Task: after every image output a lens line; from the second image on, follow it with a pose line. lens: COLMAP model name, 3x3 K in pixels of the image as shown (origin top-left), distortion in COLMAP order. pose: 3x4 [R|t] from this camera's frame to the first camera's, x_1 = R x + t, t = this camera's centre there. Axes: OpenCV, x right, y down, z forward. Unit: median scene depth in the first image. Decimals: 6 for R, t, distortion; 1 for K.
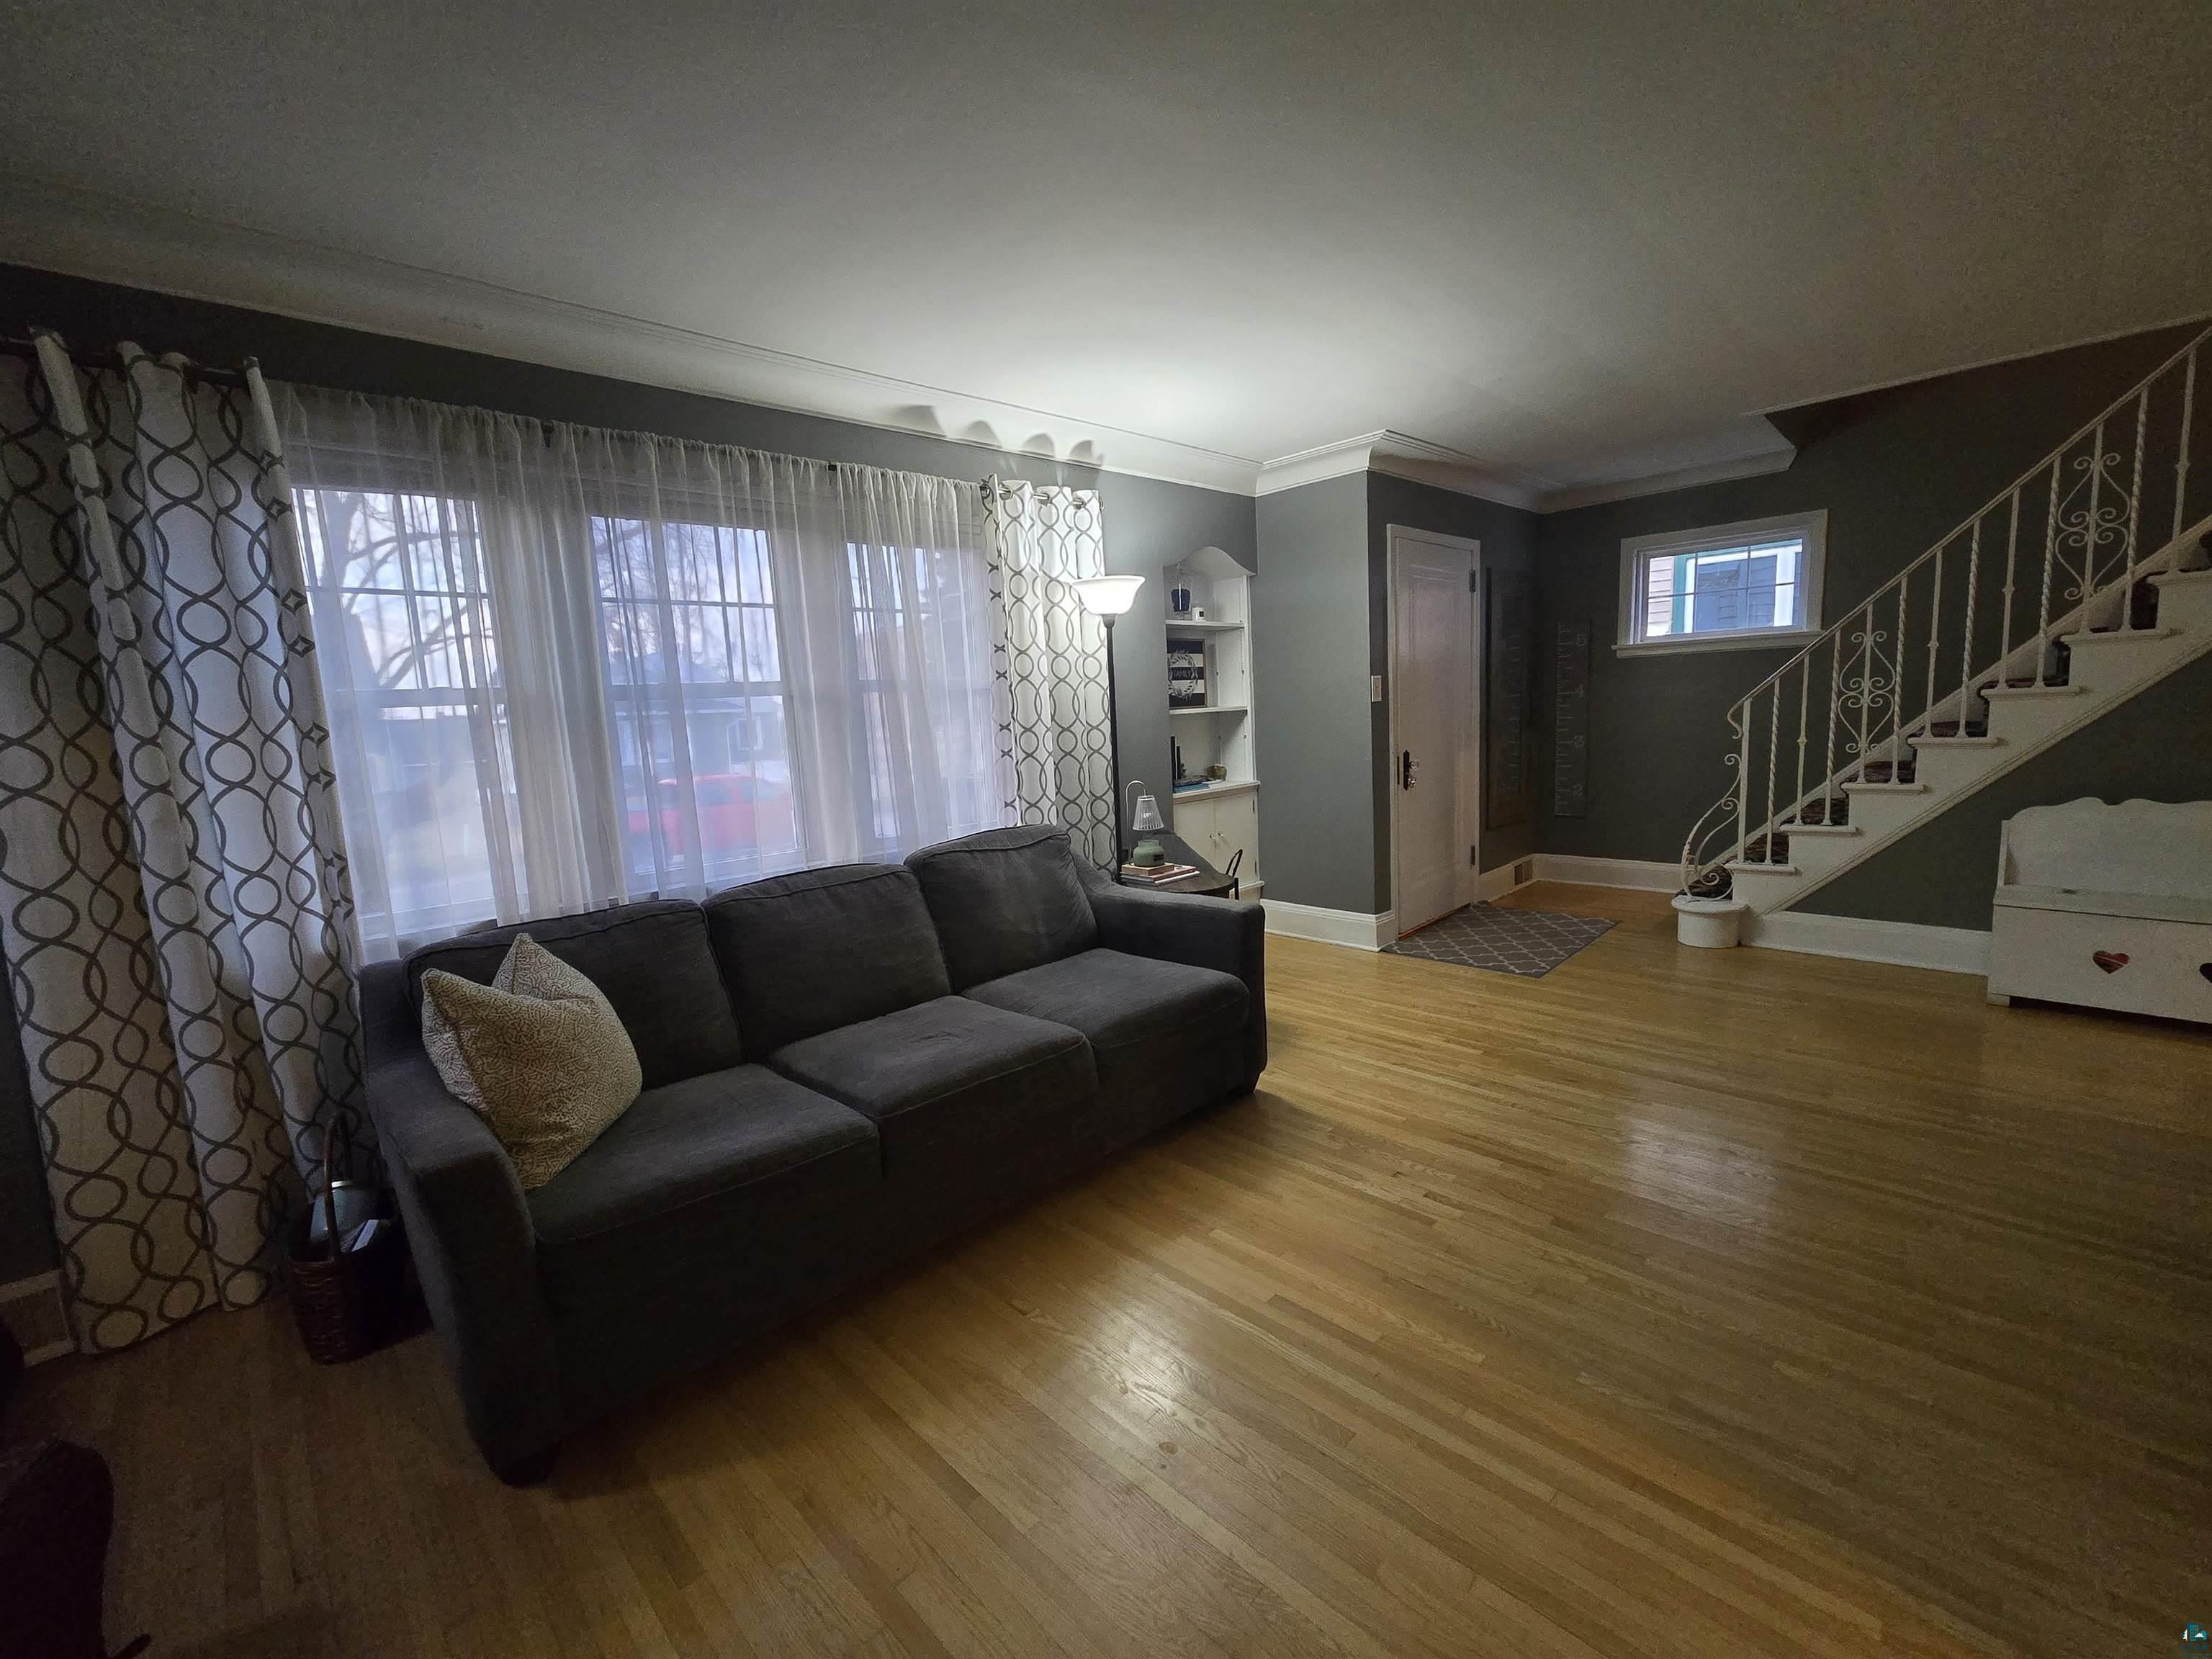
lens RADIAL K [[907.8, 0, 1111.3], [0, 907.8, 820.0], [0, 0, 1]] dist [-0.001176, -0.000390]
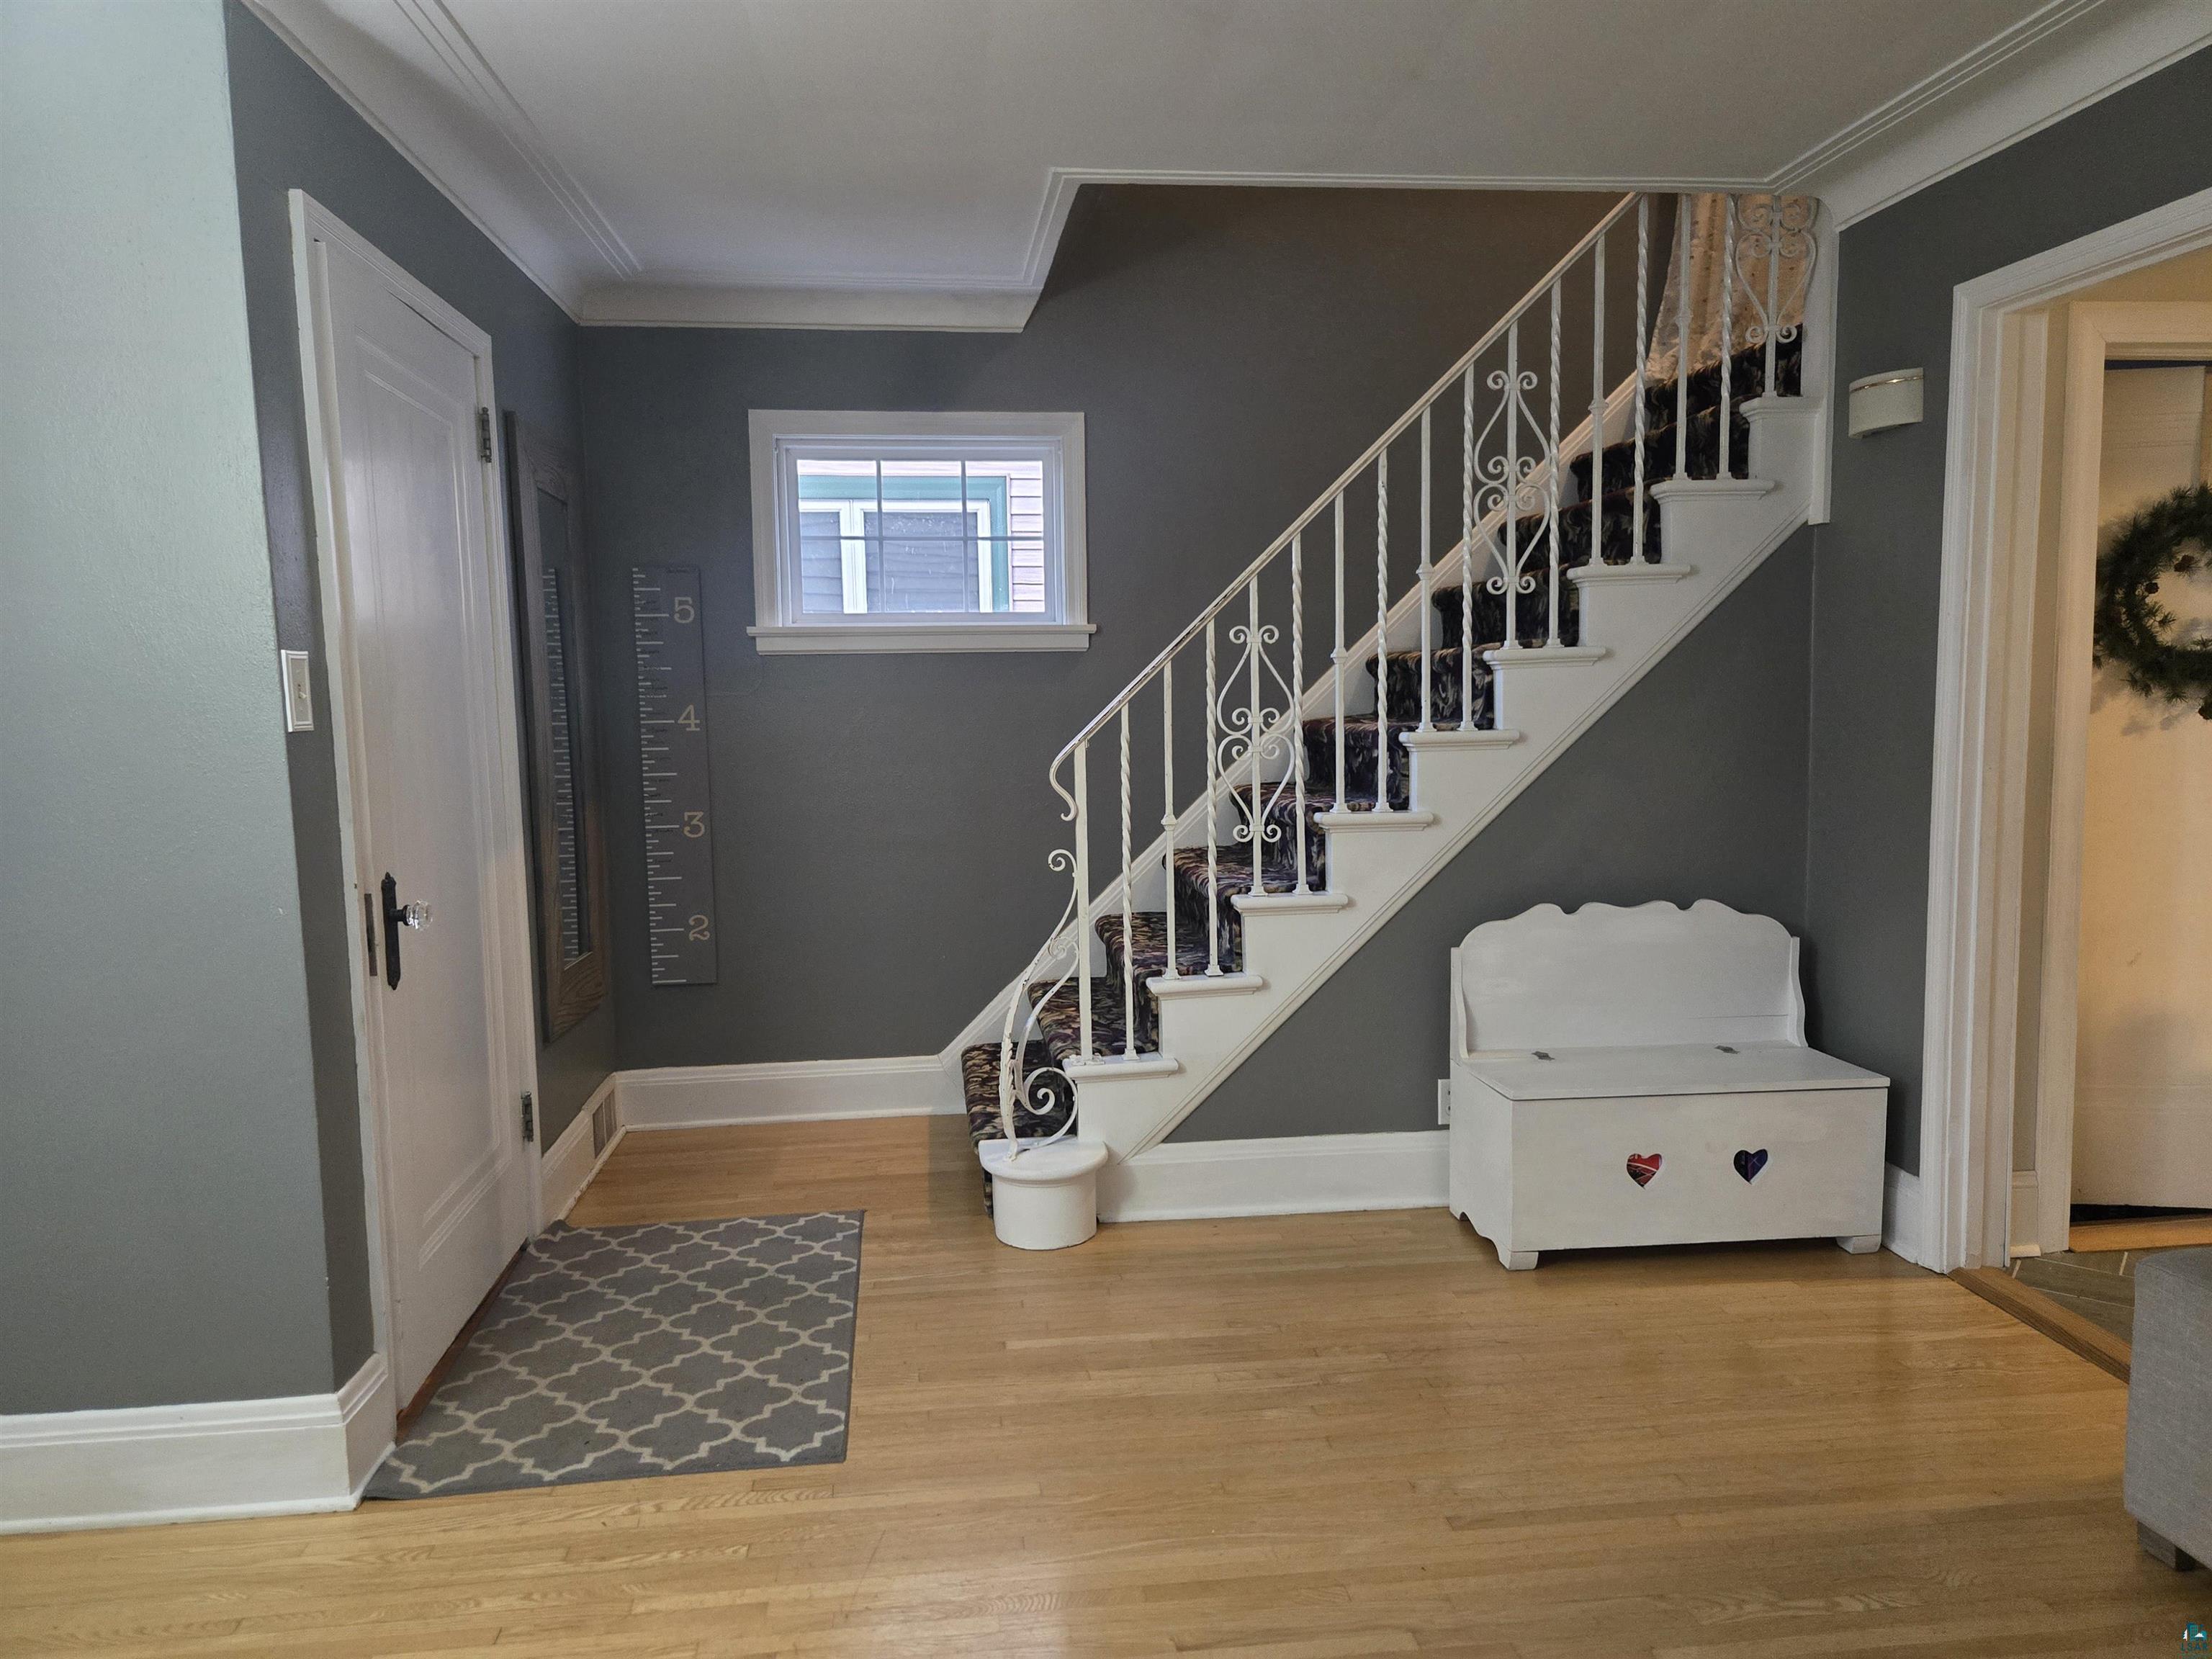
lens RADIAL K [[1490.6, 0, 1094.2], [0, 1490.6, 845.0], [0, 0, 1]] dist [0.055831, -0.012232]
pose [[0.622828, -0.039974, 0.781337, 0.047129], [0.084509, 0.996288, -0.016393, -0.059106], [-0.777781, 0.076240, 0.623894, 0.456937]]
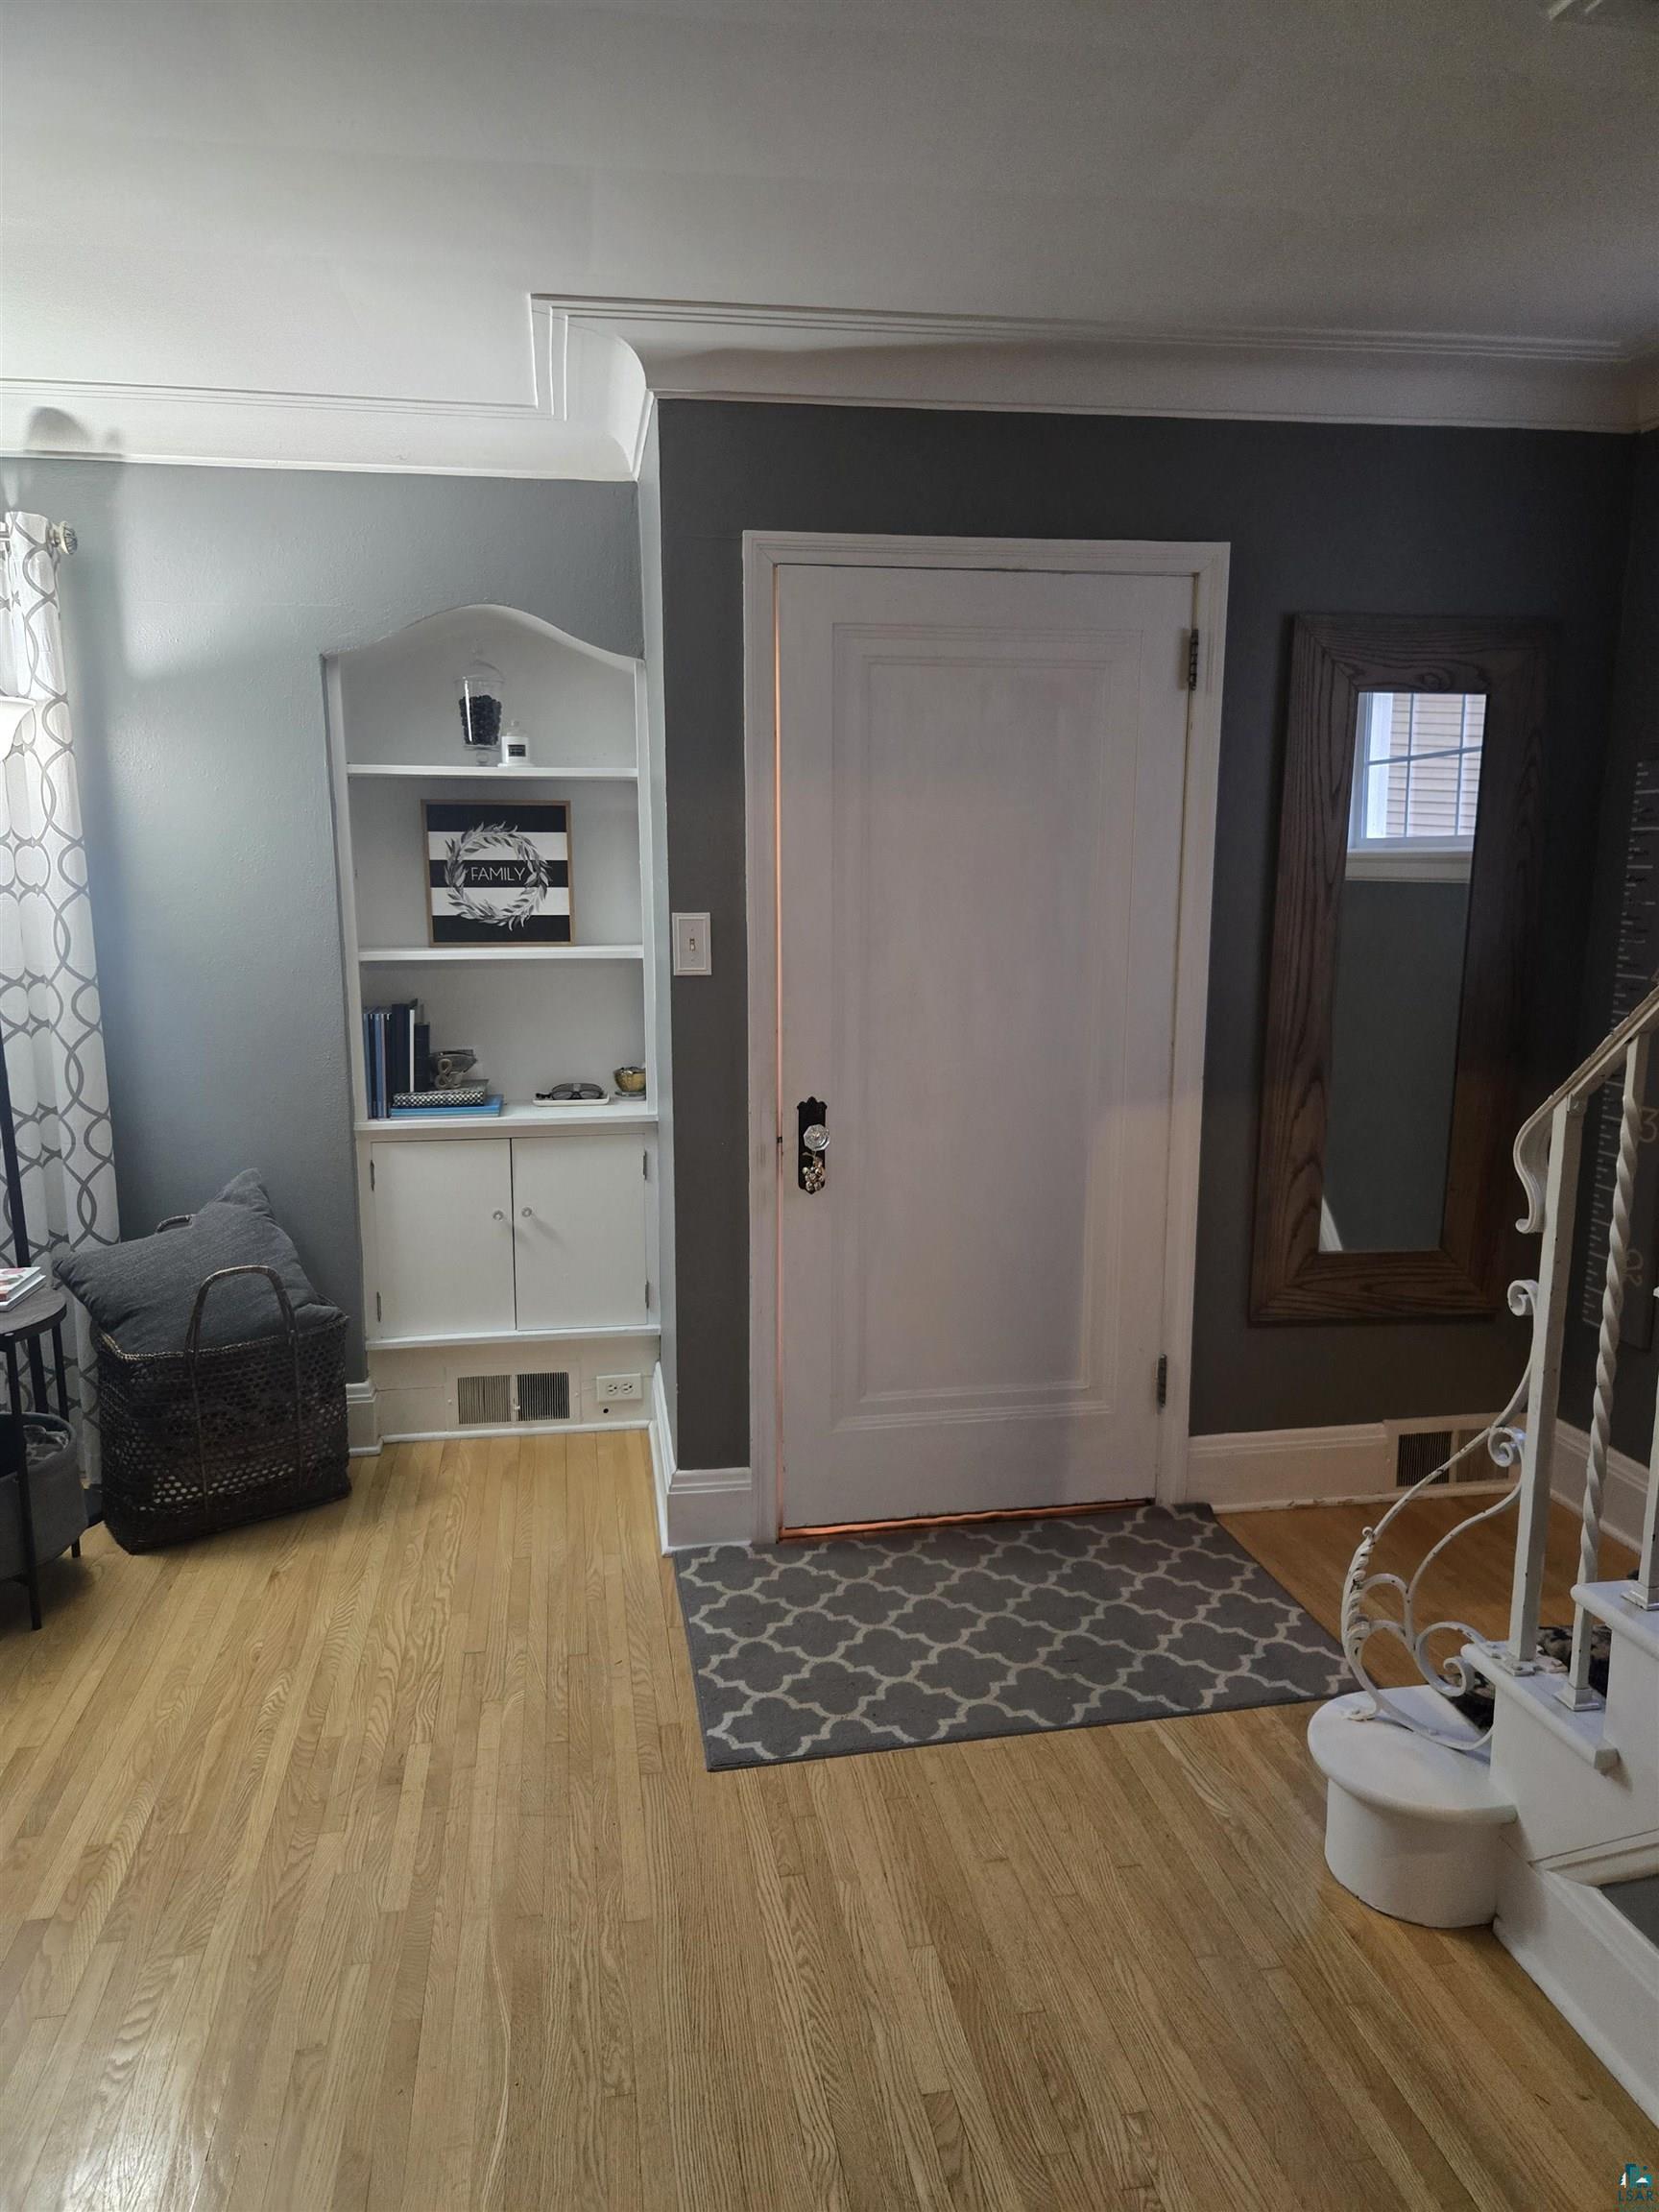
lens RADIAL K [[1490.6, 0, 833.4], [0, 1490.6, 1109.7], [0, 0, 1]] dist [0.055831, -0.012232]
pose [[0.817974, 0.145278, -0.556609, 0.743240], [-0.112518, 0.989301, 0.092859, -0.141751], [0.564144, -0.013328, 0.825569, 0.477451]]
